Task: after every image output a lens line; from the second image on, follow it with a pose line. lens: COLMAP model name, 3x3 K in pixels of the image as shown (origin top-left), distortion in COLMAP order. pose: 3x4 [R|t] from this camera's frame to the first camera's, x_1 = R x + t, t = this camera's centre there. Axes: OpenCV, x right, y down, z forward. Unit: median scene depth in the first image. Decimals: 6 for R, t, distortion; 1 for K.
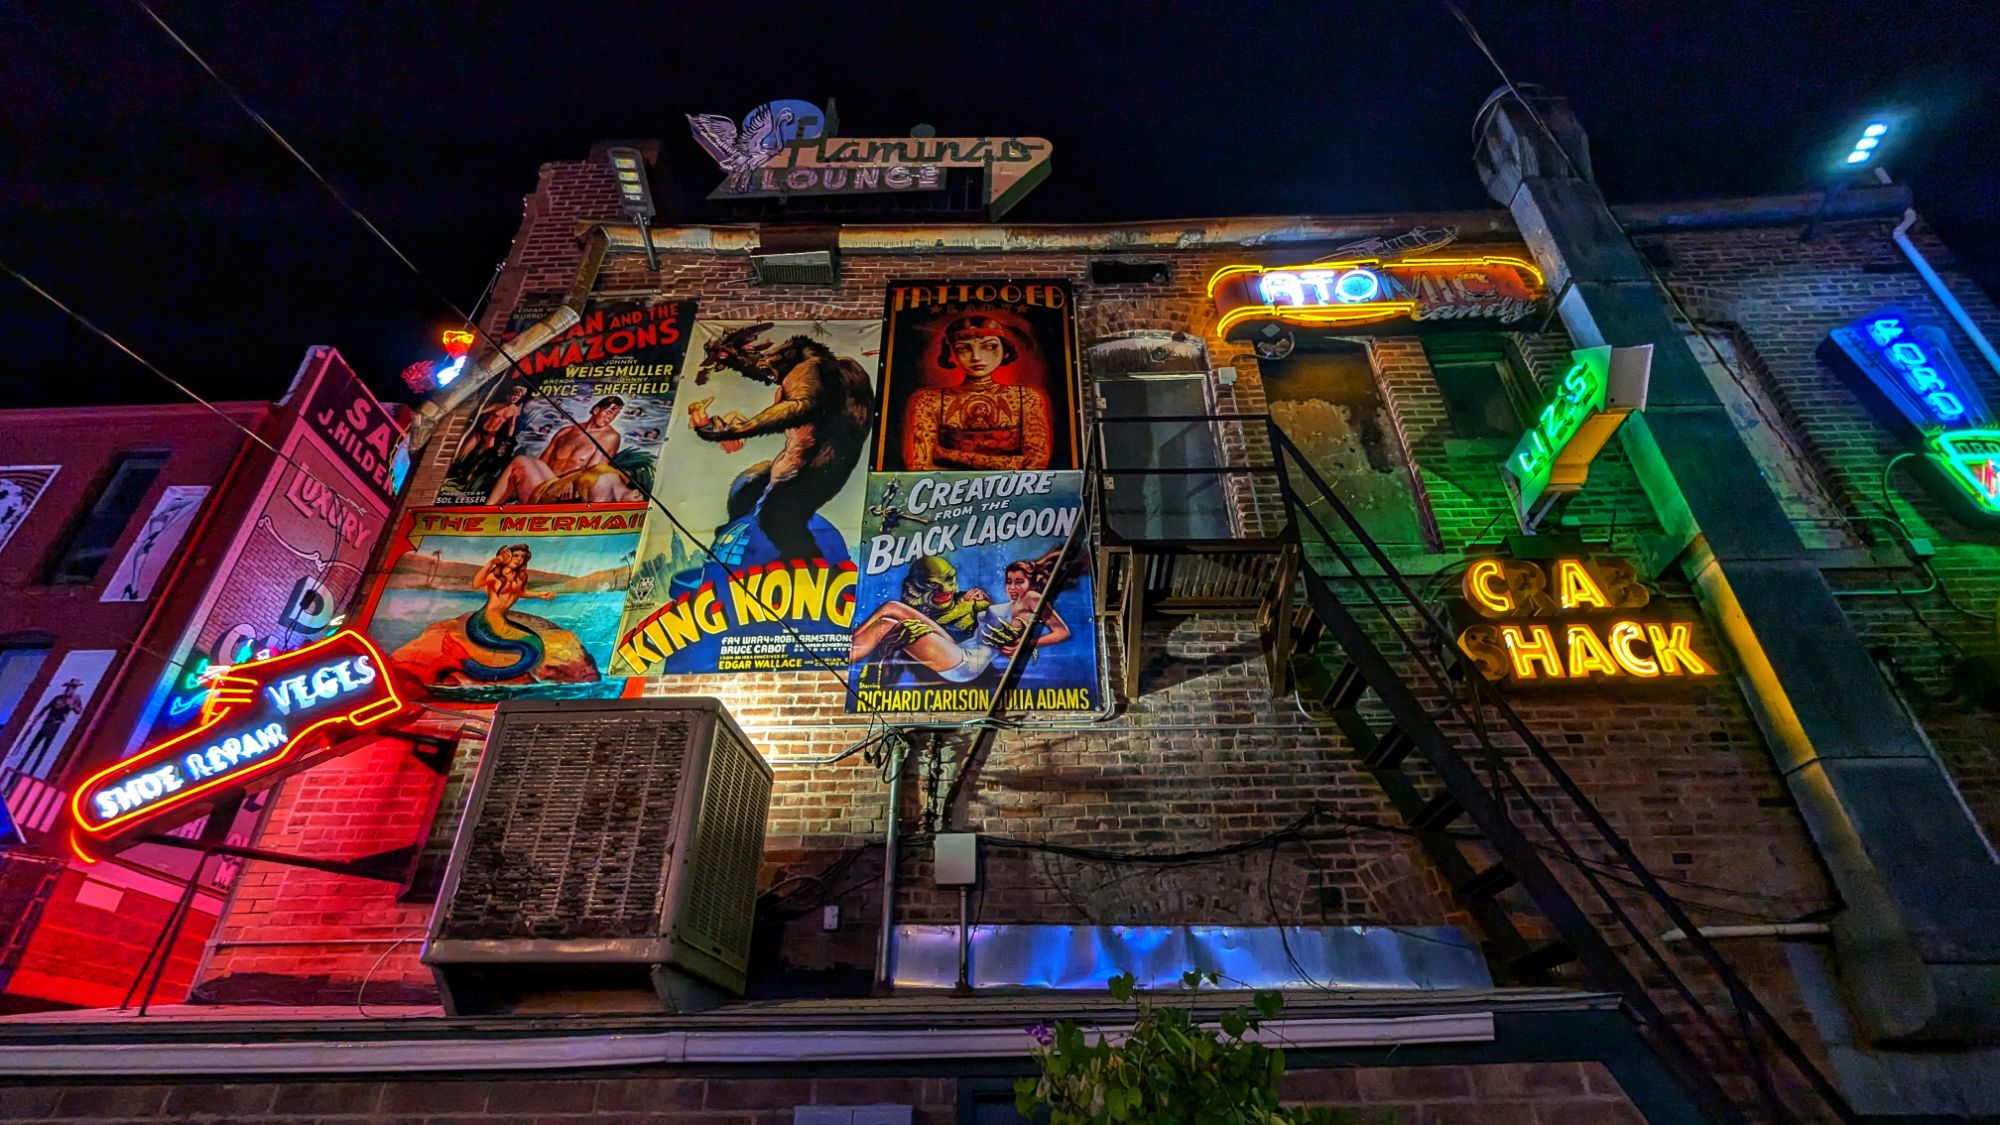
lens RADIAL K [[959.2, 0, 992.1], [0, 959.2, 571.2], [0, 0, 1]] dist [-0.006347, 0.000604]
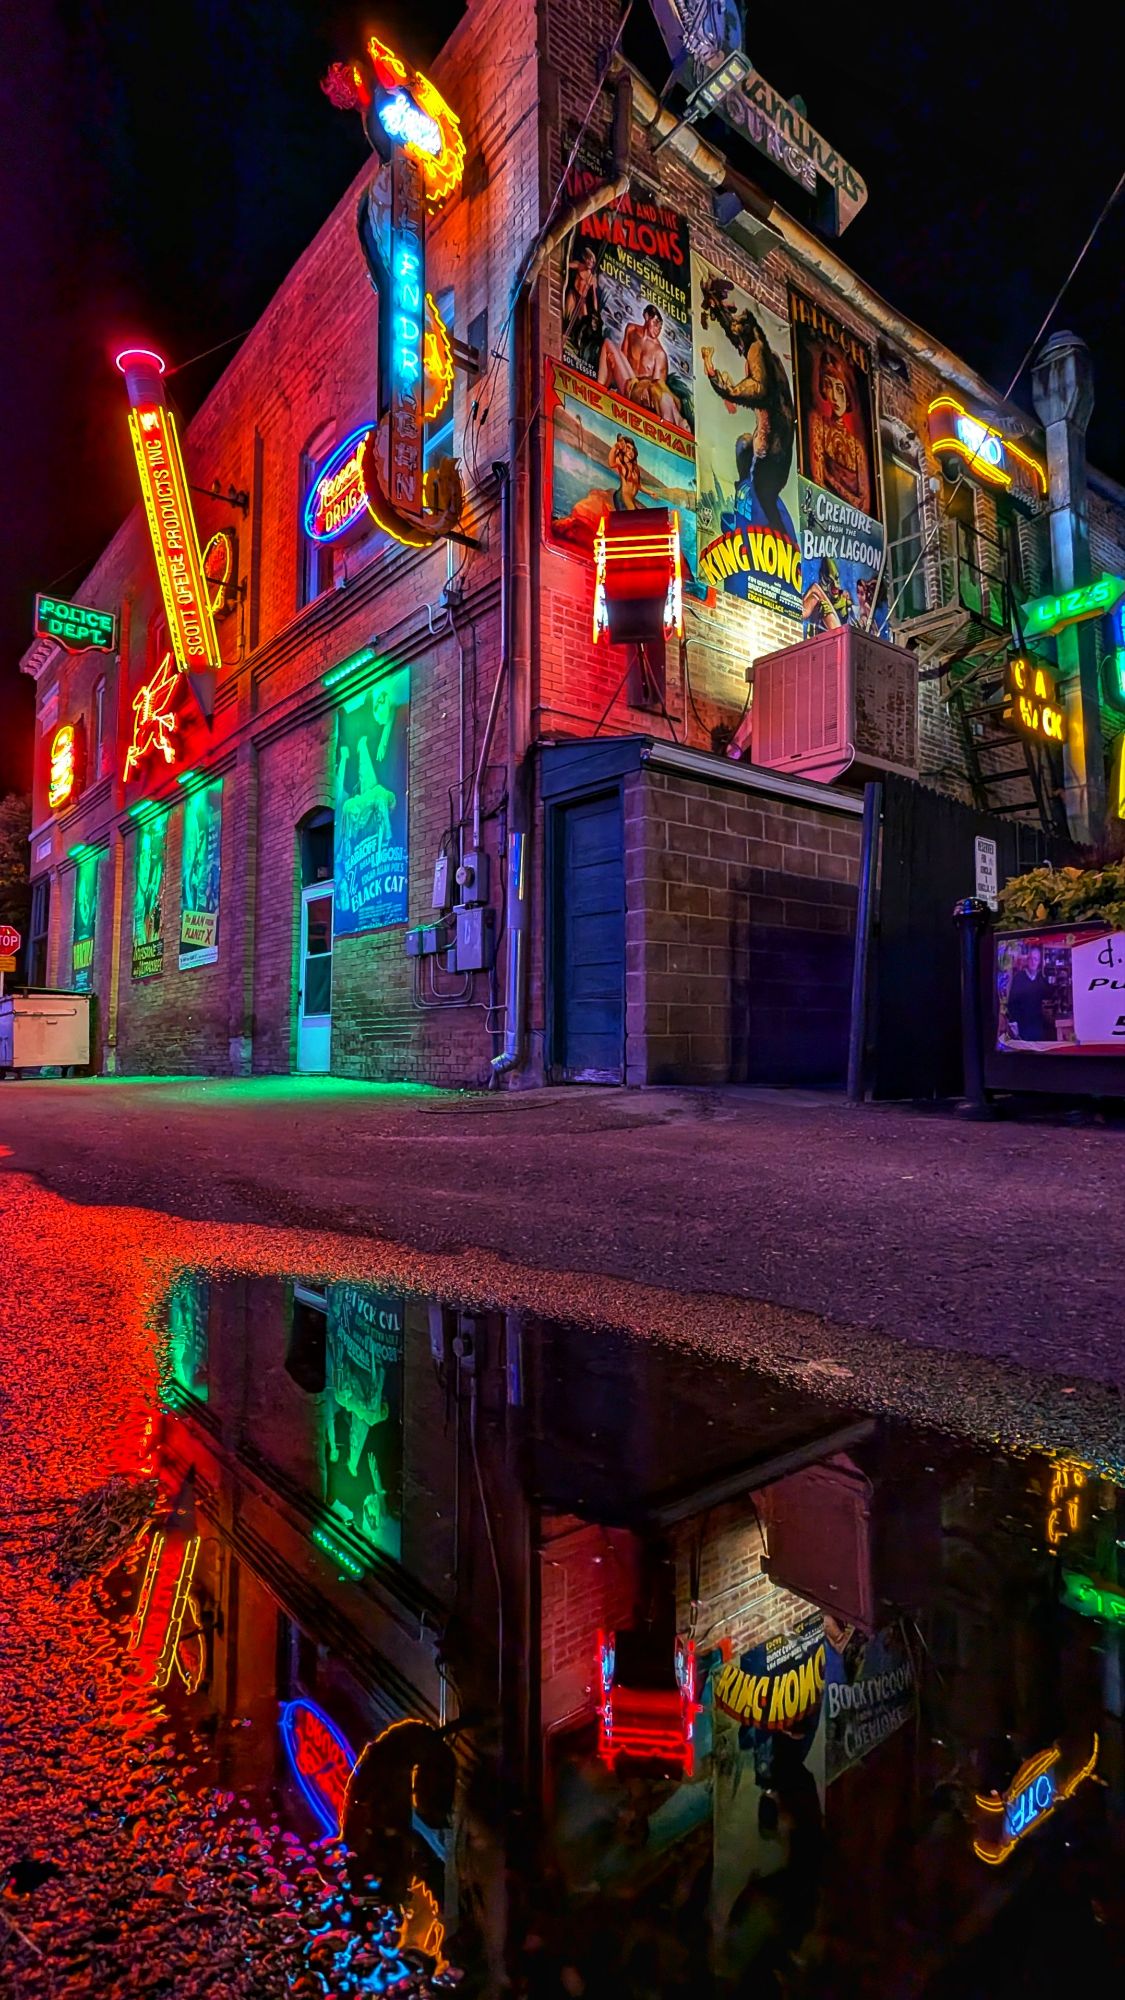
lens RADIAL K [[959.2, 0, 541.1], [0, 959.2, 987.1], [0, 0, 1]] dist [-0.006347, 0.000604]
pose [[0.774773, 0.044757, 0.630654, -1.311855], [-0.348031, 0.862950, 0.366322, 0.171105], [-0.527827, -0.503304, 0.684167, -0.162629]]
